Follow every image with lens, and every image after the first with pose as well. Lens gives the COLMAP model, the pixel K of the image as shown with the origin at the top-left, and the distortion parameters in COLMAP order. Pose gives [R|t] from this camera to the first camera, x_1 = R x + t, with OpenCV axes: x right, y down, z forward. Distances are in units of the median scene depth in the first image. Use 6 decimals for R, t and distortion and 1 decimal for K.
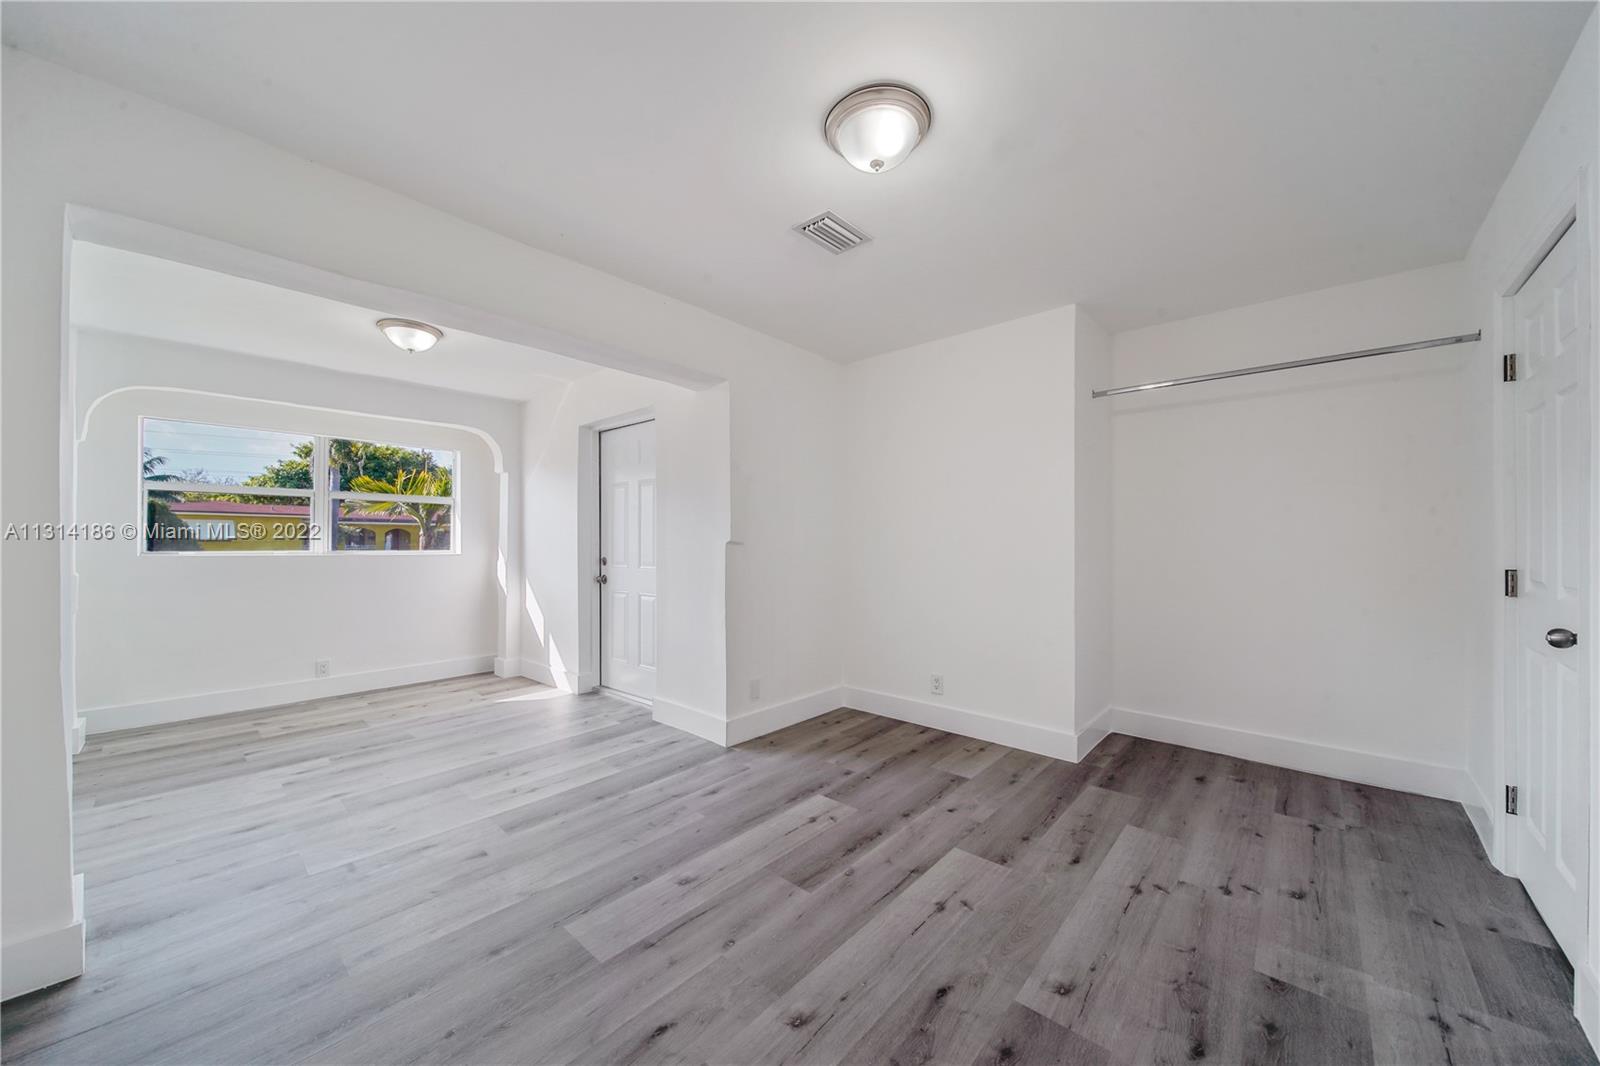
lens RADIAL K [[570.0, 0, 800.2], [0, 570.0, 539.6], [0, 0, 1]] dist [-0.001669, -0.000643]
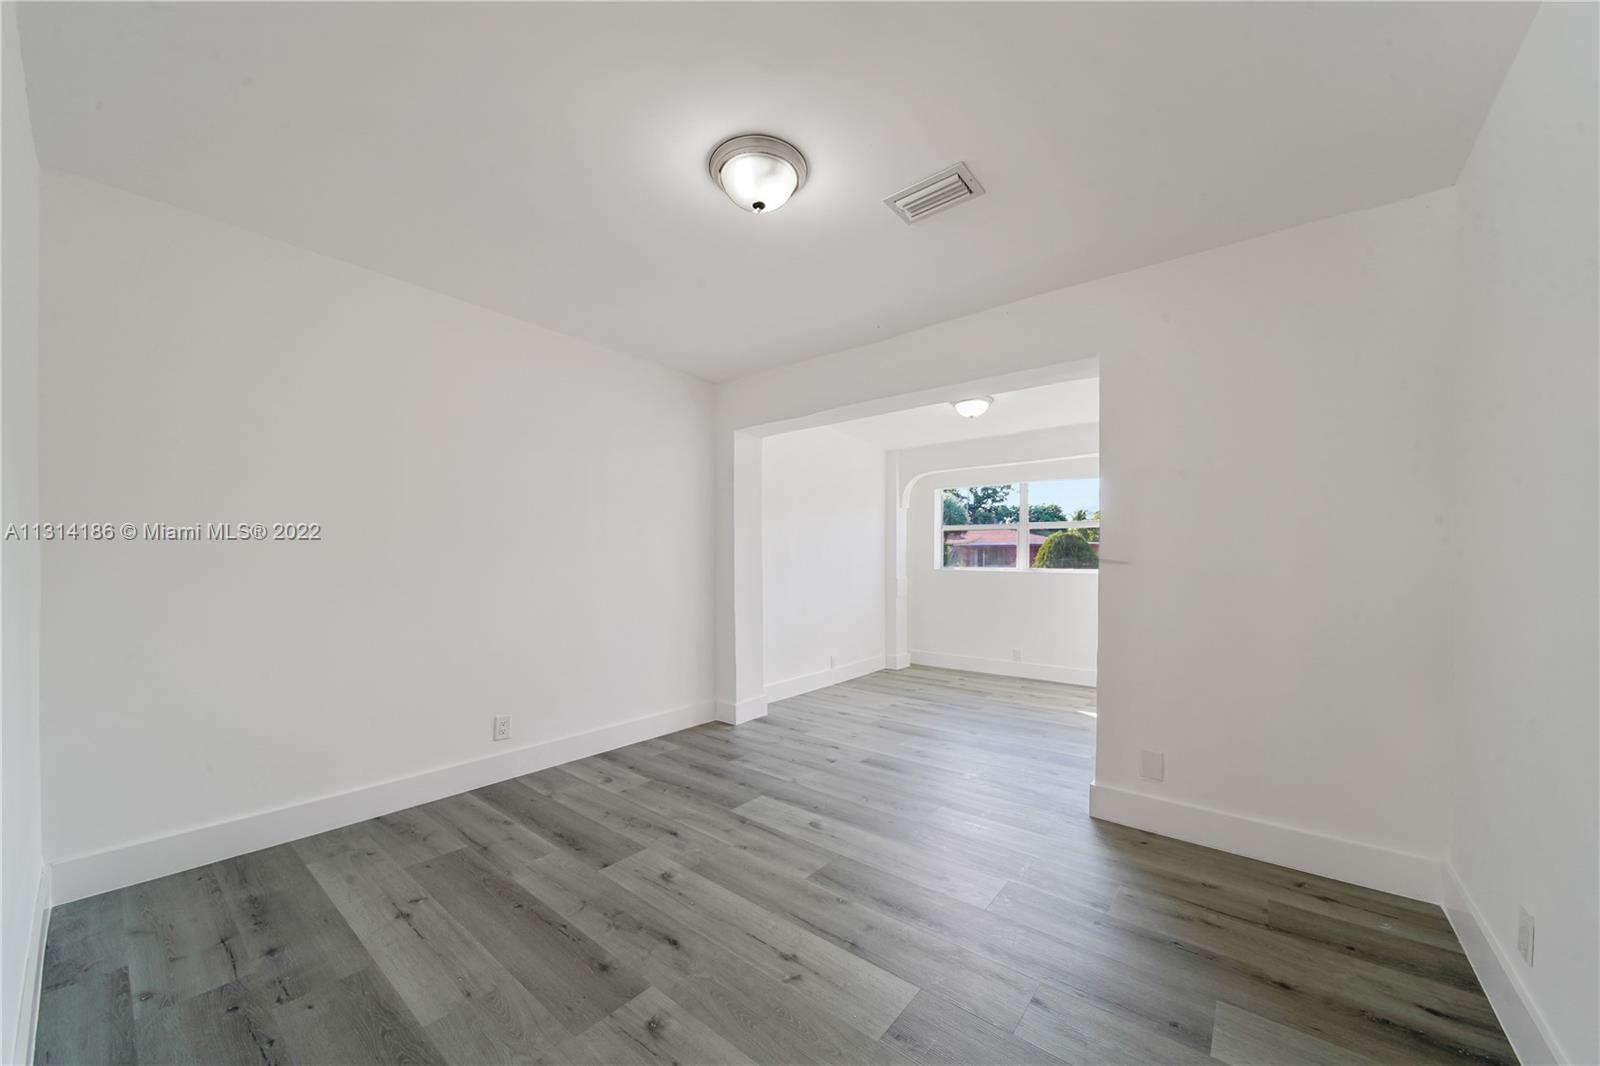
lens RADIAL K [[574.2, 0, 797.3], [0, 574.2, 561.9], [0, 0, 1]] dist [-0.000565, -0.000178]
pose [[0.050707, 0.001999, -0.998712, 0.605196], [-0.001737, 0.999997, 0.001913, 0.005361], [0.998712, 0.001637, 0.050710, 0.502761]]
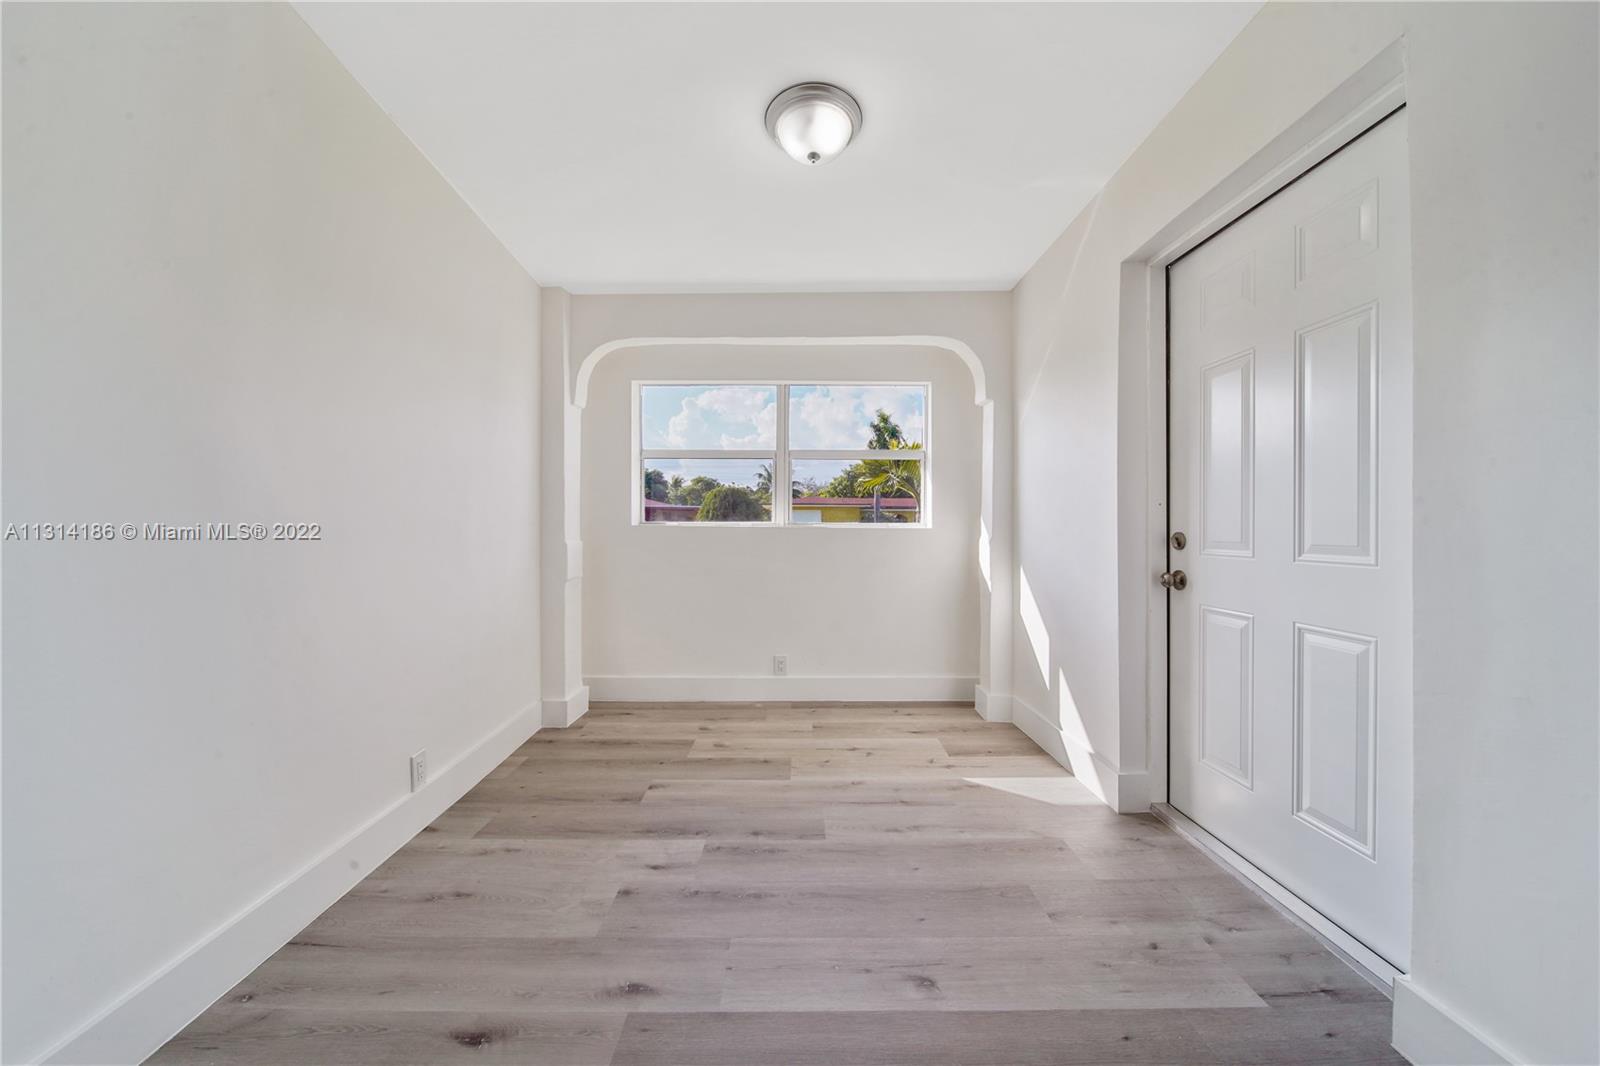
lens RADIAL K [[565.5, 0, 801.9], [0, 565.5, 527.7], [0, 0, 1]] dist [-0.000635, -0.000128]
pose [[0.670119, 0.002373, -0.742250, -0.263125], [0.000602, 0.999993, 0.003740, 0.031926], [0.742253, -0.002953, 0.670113, 0.586738]]
